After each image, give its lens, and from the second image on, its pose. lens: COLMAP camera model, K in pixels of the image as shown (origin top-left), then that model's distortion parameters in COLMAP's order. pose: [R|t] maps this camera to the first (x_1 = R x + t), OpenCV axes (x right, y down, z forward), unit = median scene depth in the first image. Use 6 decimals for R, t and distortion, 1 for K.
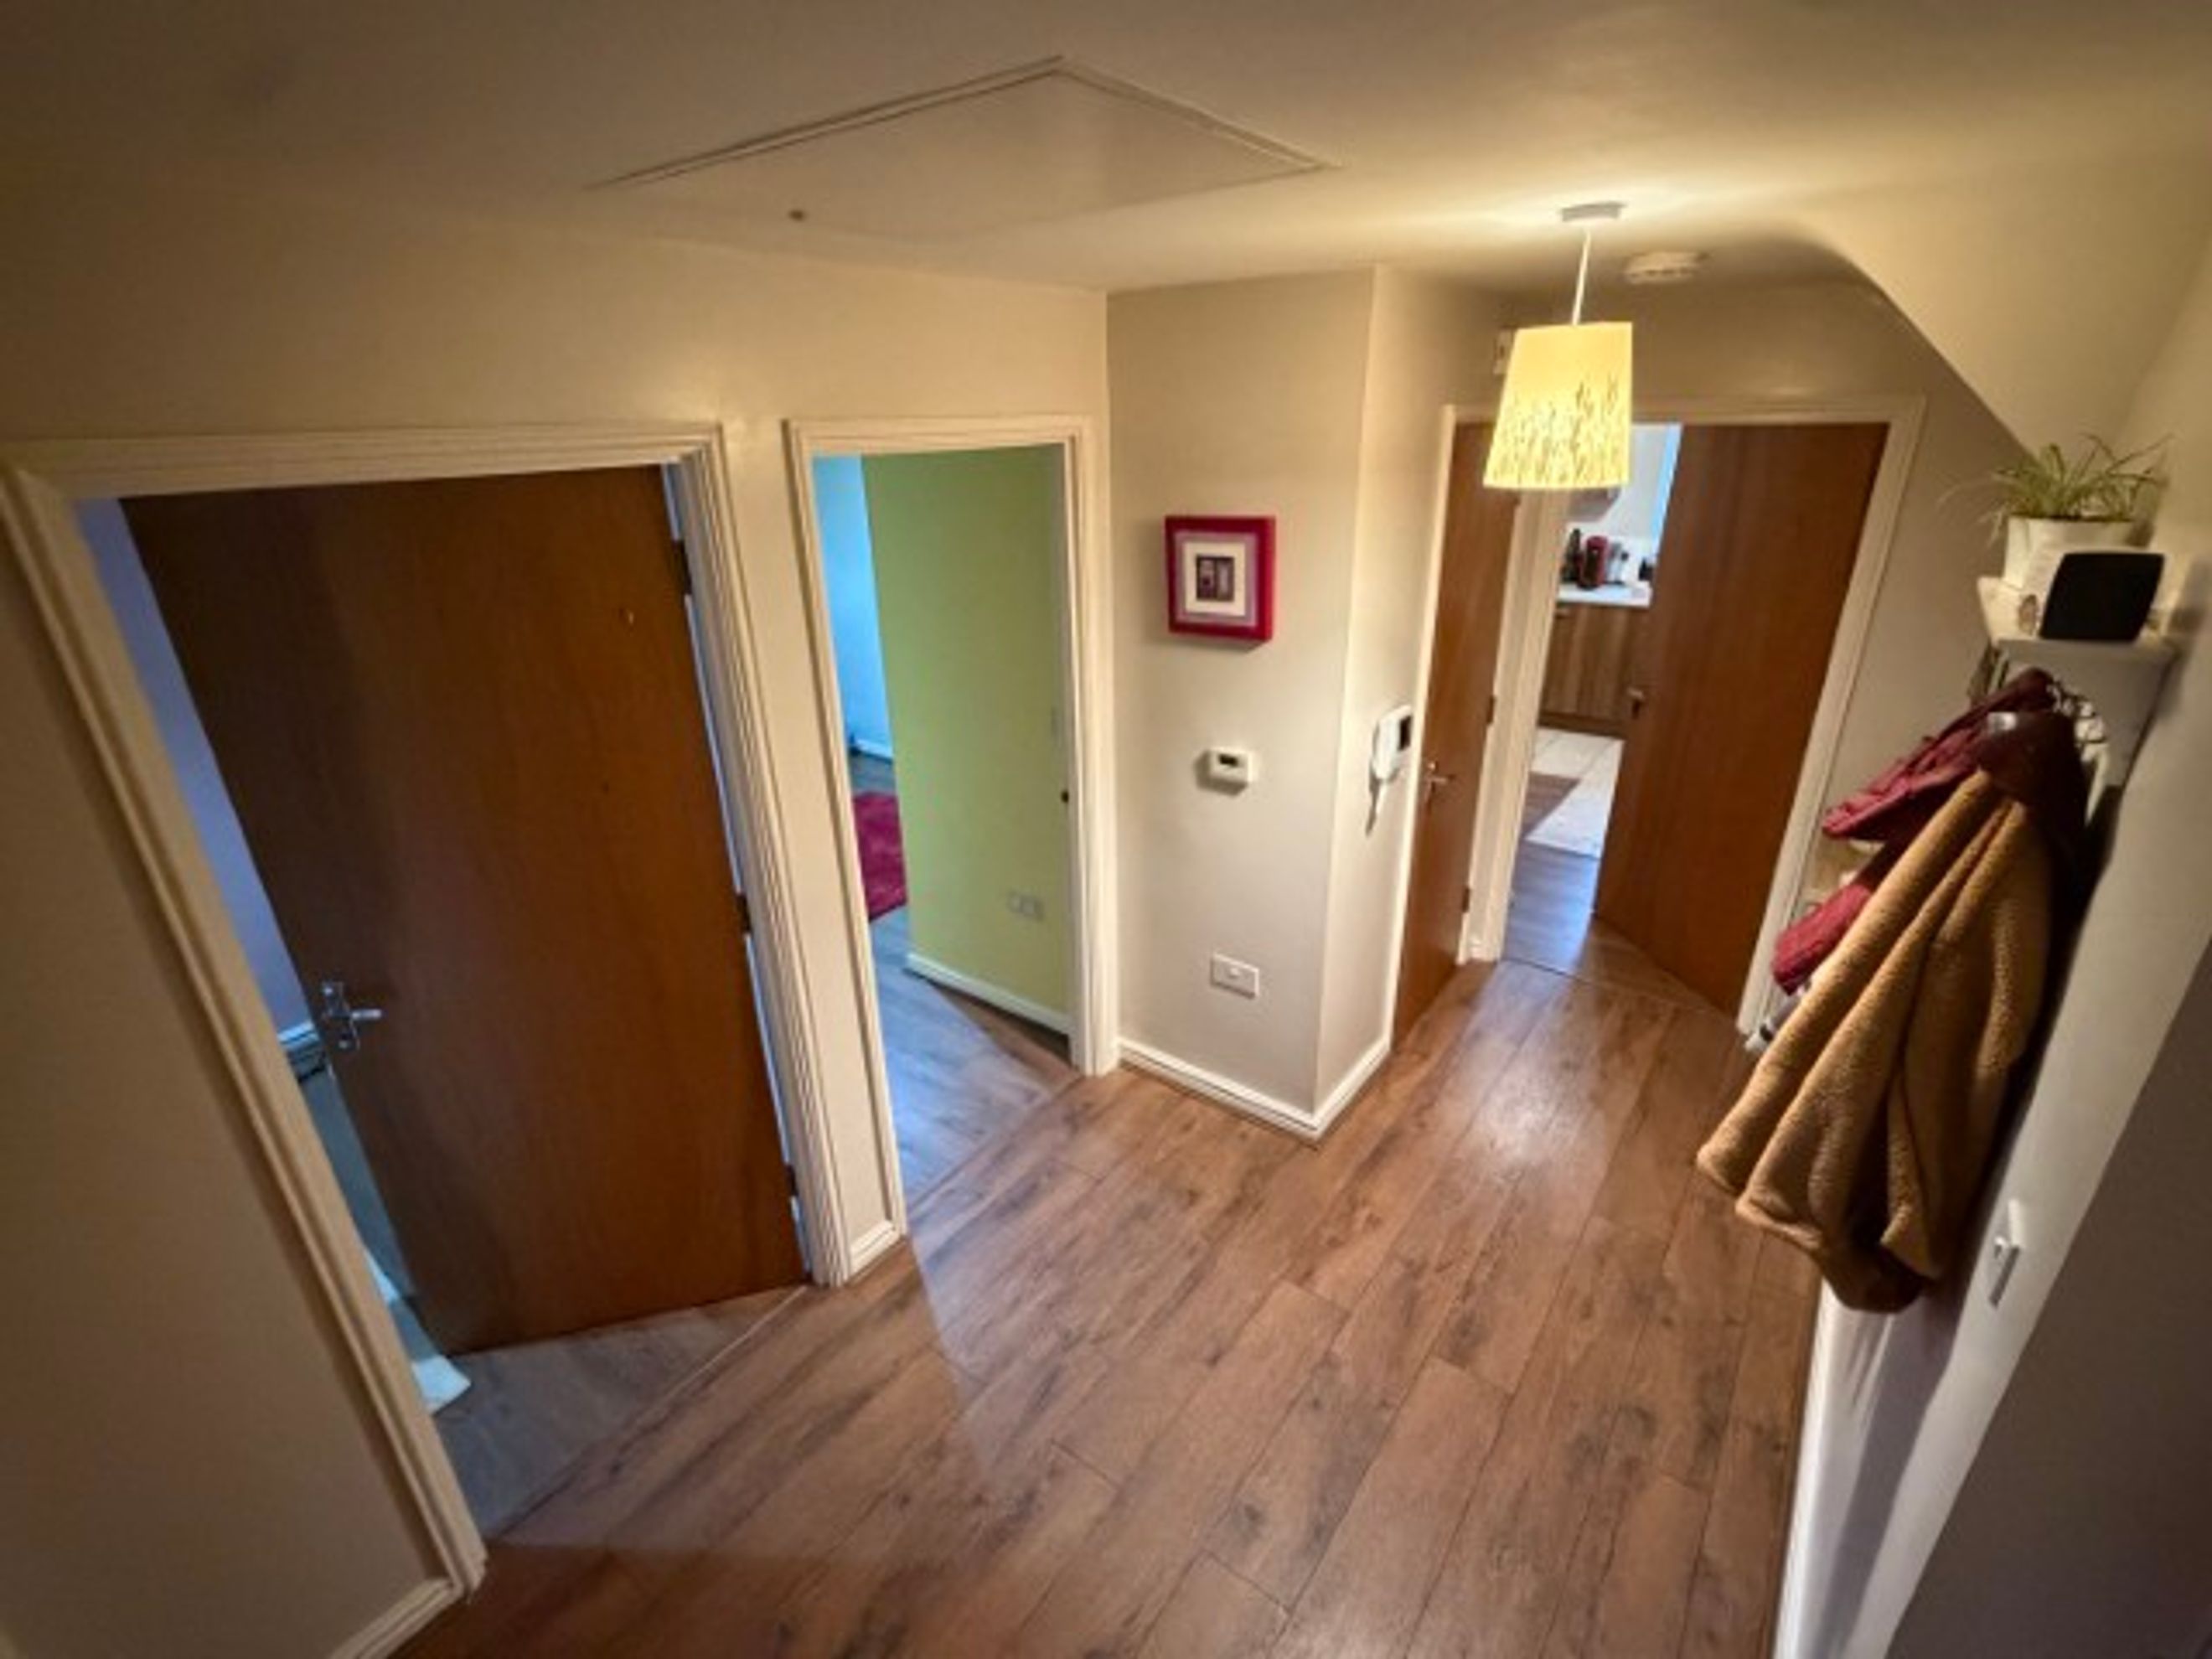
lens RADIAL K [[1013.0, 0, 1105.7], [0, 1013.0, 826.4], [0, 0, 1]] dist [-0.000481, -0.000218]
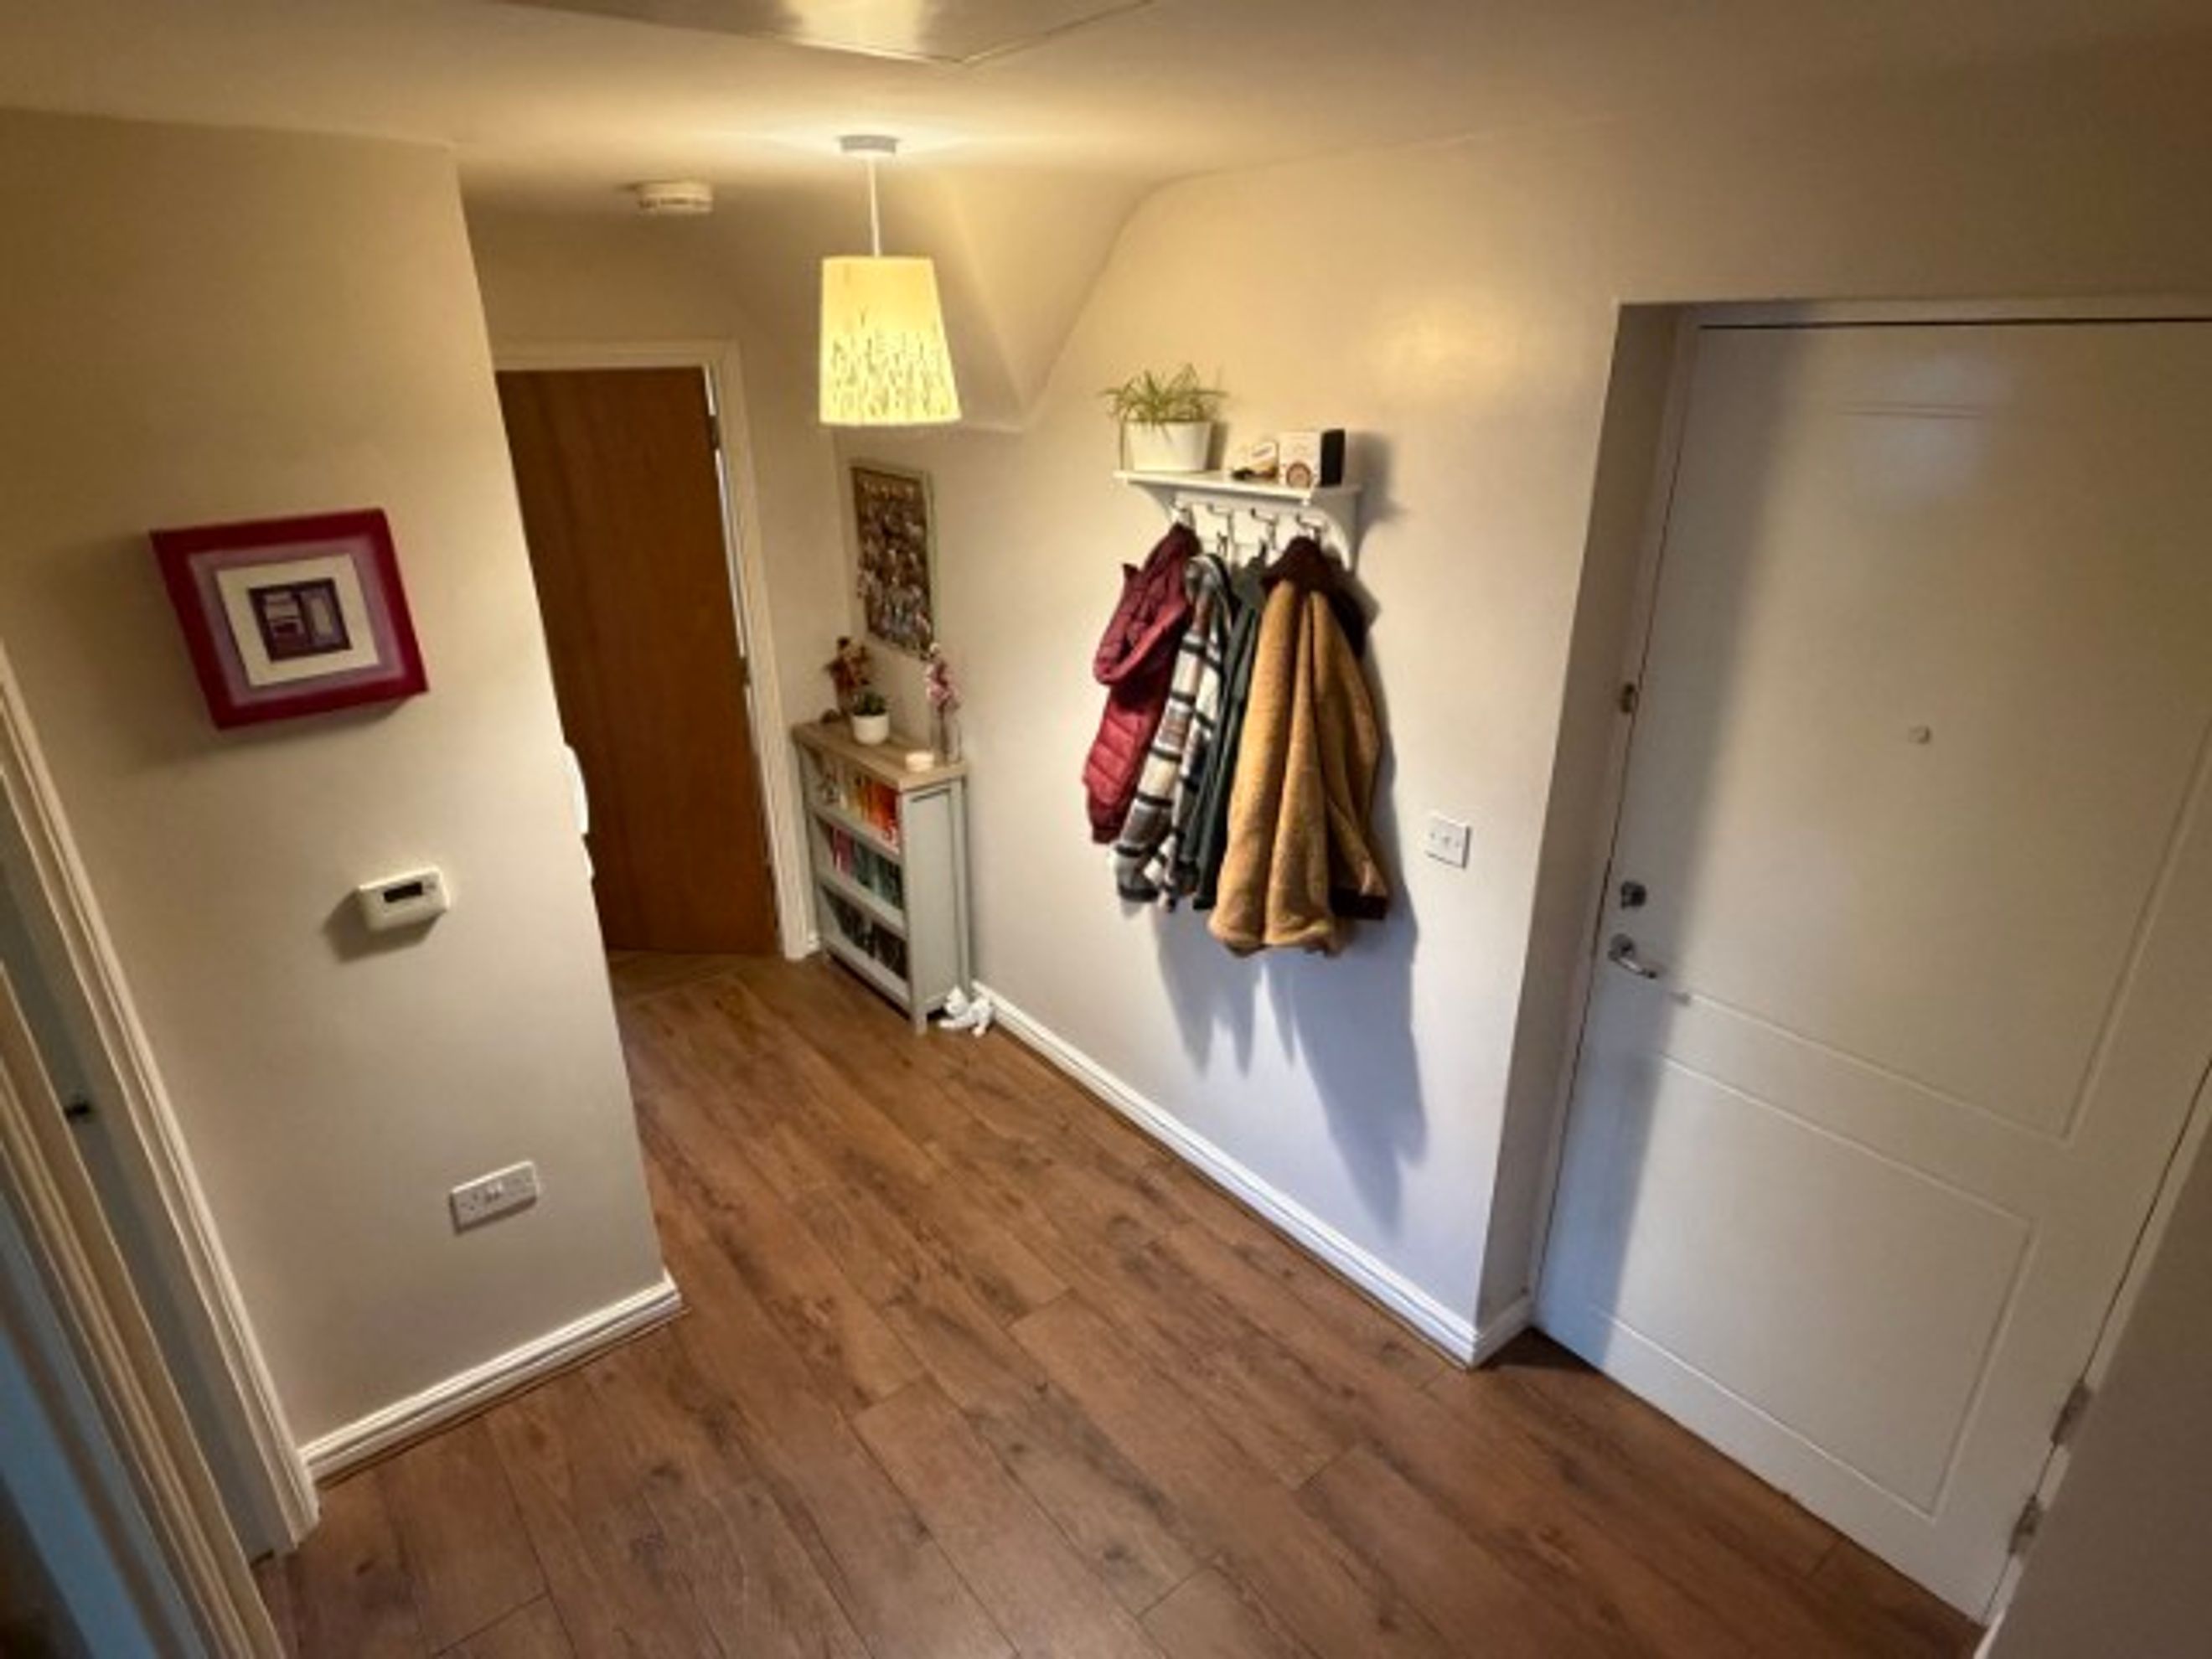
lens RADIAL K [[1191.8, 0, 1106.0], [0, 1191.8, 829.5], [0, 0, 1]] dist [-0.000066, 0.000653]
pose [[0.255734, -0.347018, 0.902319, -0.464550], [0.371559, 0.896947, 0.239646, -0.125079], [-0.892493, 0.273979, 0.358317, 0.350078]]
